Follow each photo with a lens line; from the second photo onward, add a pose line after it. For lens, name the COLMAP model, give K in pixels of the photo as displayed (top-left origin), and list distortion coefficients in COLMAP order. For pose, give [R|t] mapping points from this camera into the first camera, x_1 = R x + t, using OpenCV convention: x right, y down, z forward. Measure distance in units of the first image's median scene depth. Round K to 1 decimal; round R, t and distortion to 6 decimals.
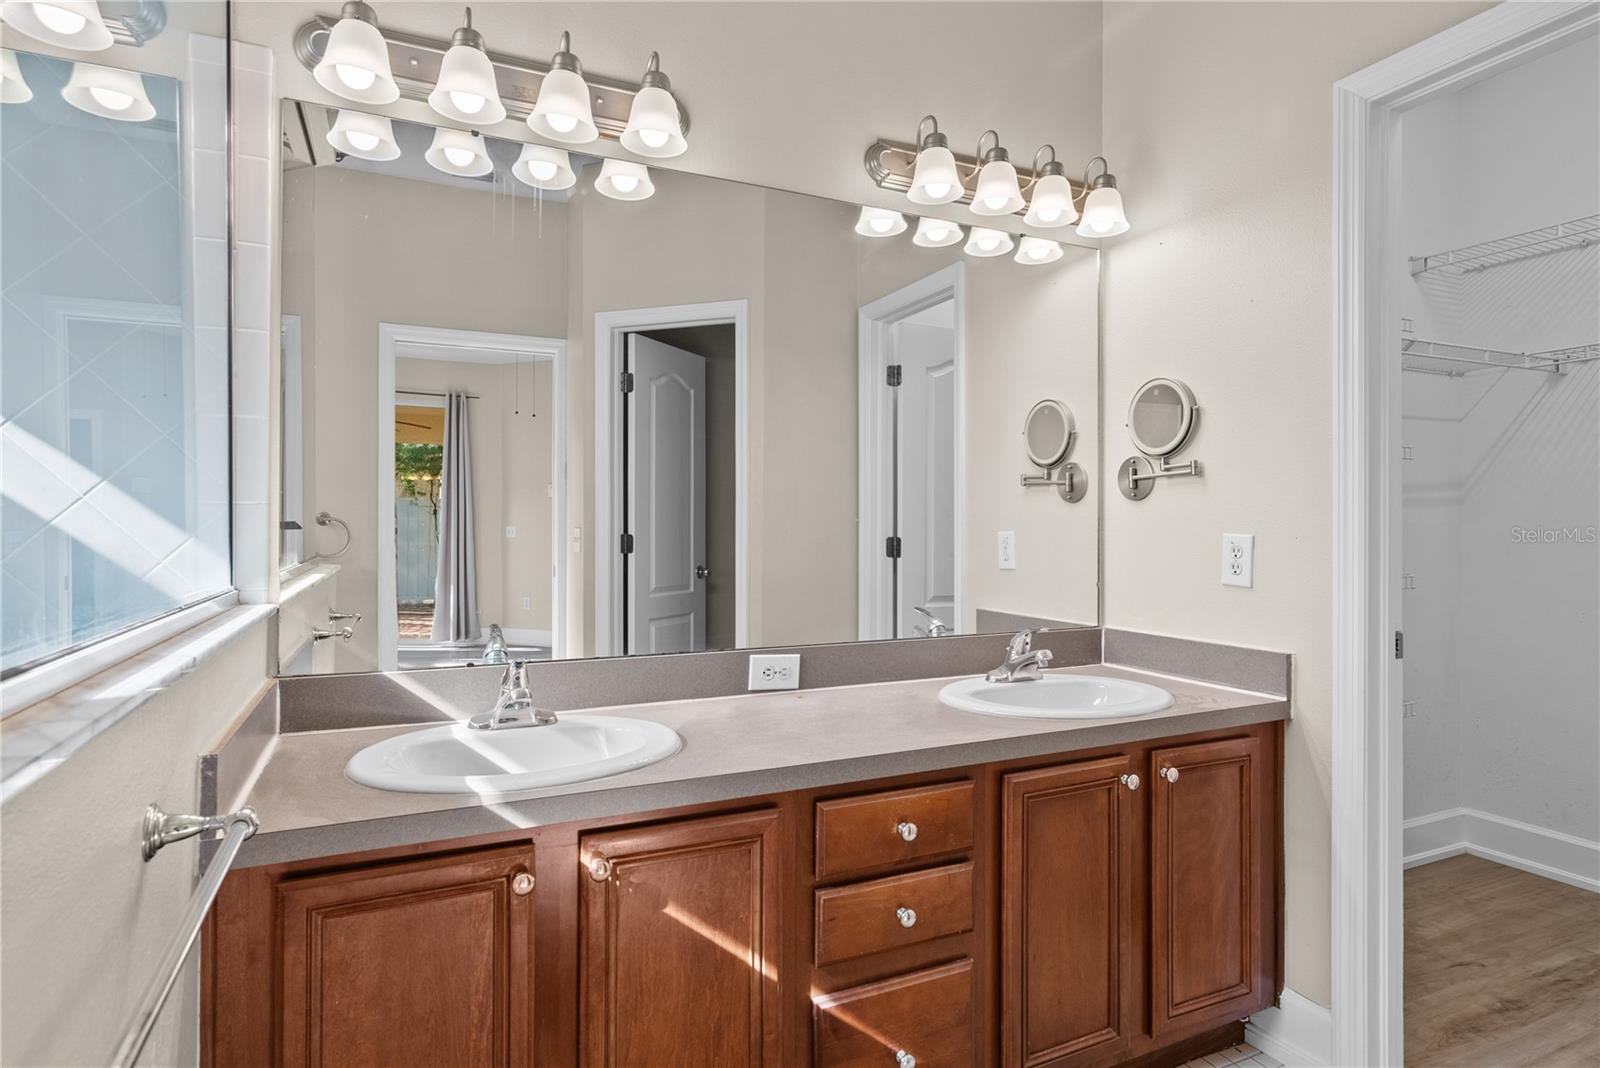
lens RADIAL K [[838.9, 0, 791.7], [0, 838.9, 520.7], [0, 0, 1]] dist [-0.005696, 0.004455]
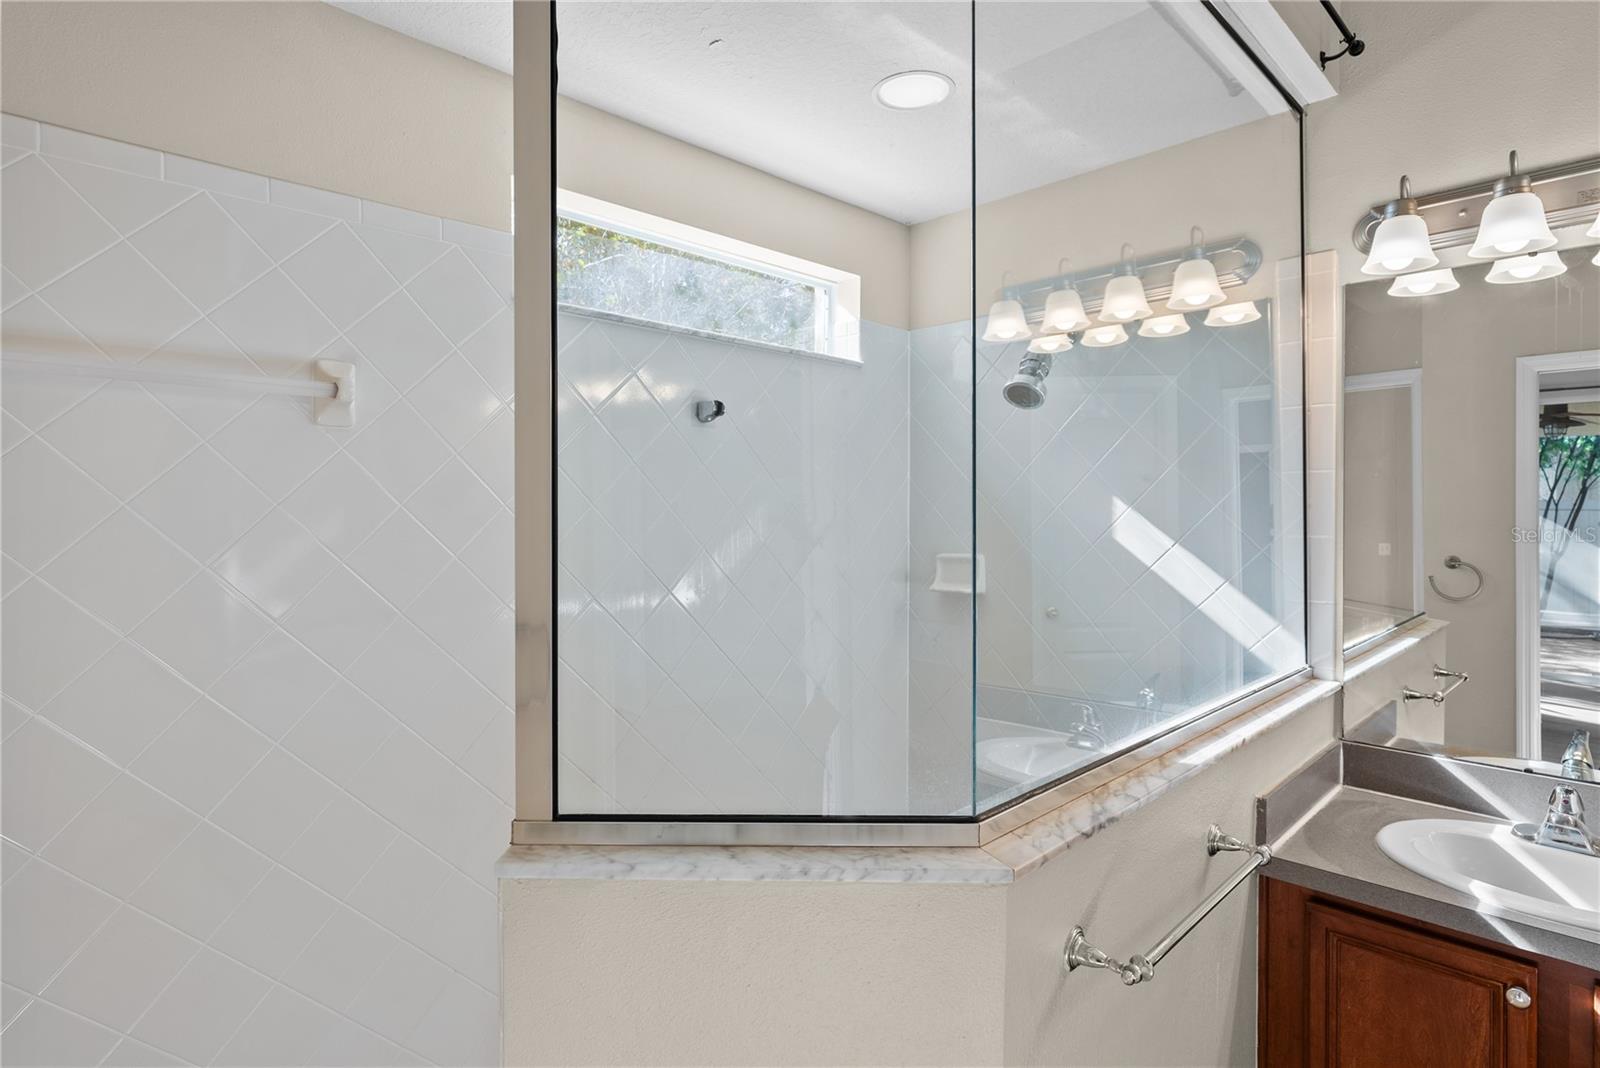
lens RADIAL K [[838.9, 0, 801.7], [0, 838.9, 513.2], [0, 0, 1]] dist [-0.005696, 0.004455]
pose [[0.336948, 0.003340, -0.941517, 0.314901], [0.007751, 0.999950, 0.006321, -0.175433], [0.941491, -0.009428, 0.336905, -0.207076]]
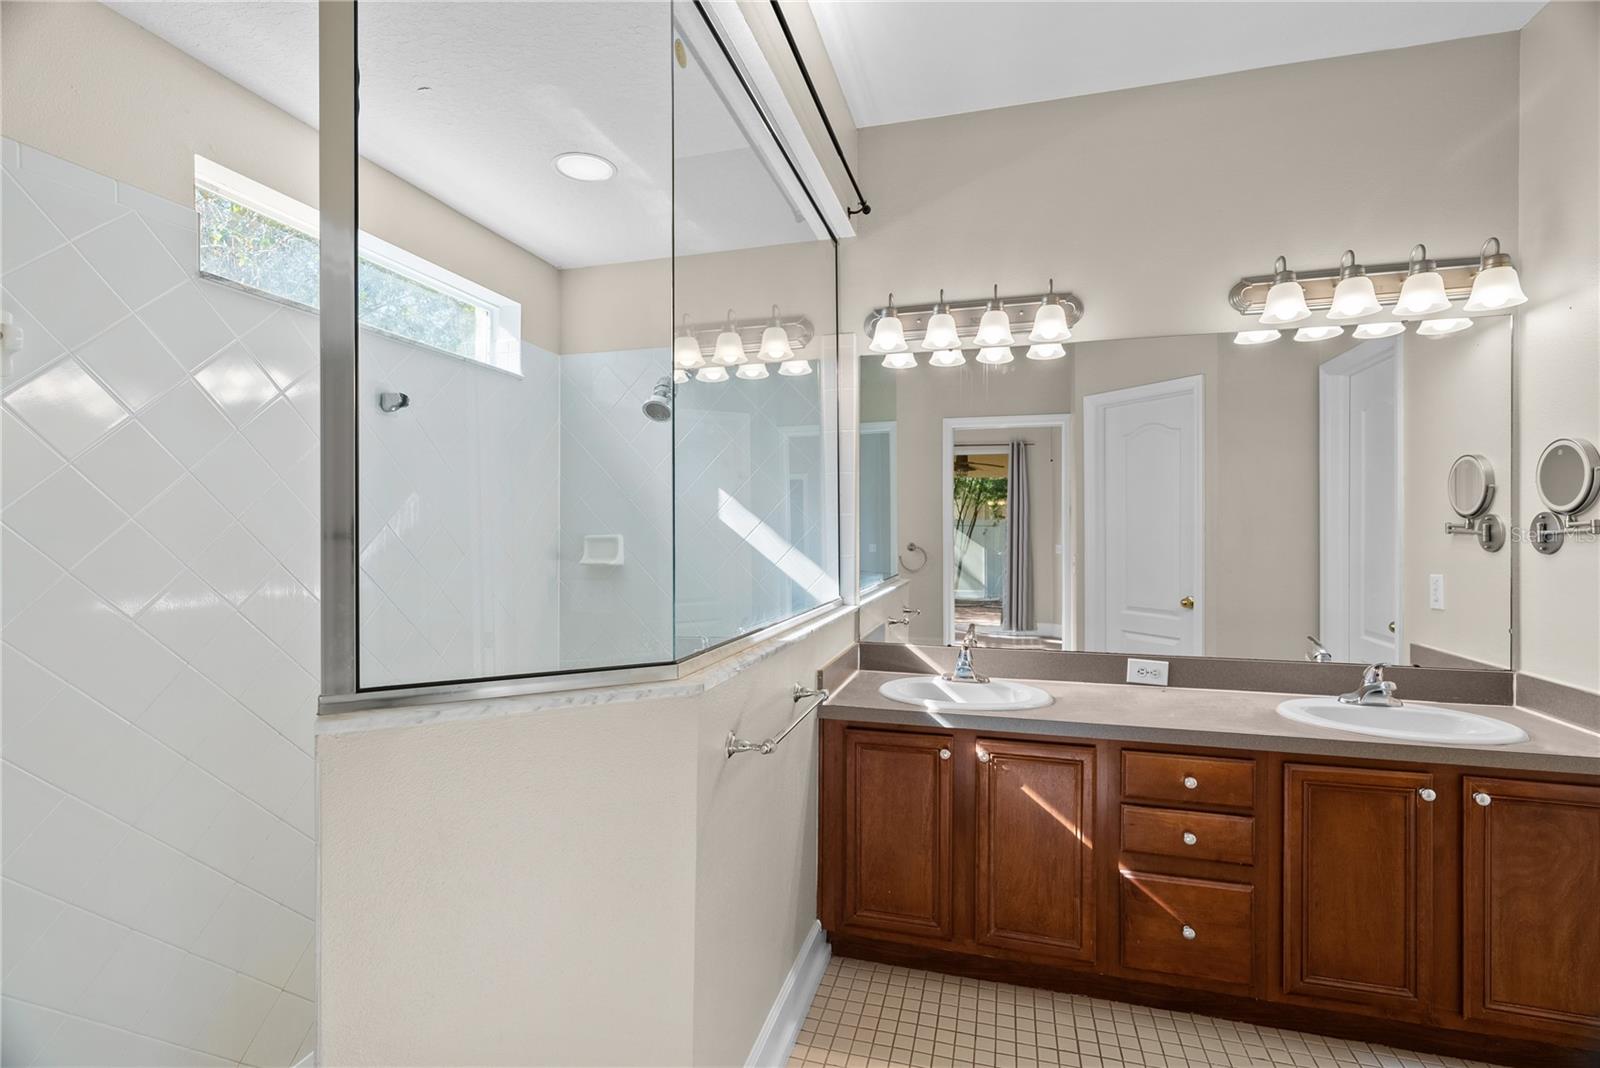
lens RADIAL K [[733.1, 0, 802.2], [0, 733.1, 534.5], [0, 0, 1]] dist [-0.004450, 0.002140]
pose [[0.758533, 0.001669, -0.651632, 0.445366], [0.004958, 0.999953, 0.008331, -0.090168], [0.651615, -0.009550, 0.758490, -0.441462]]
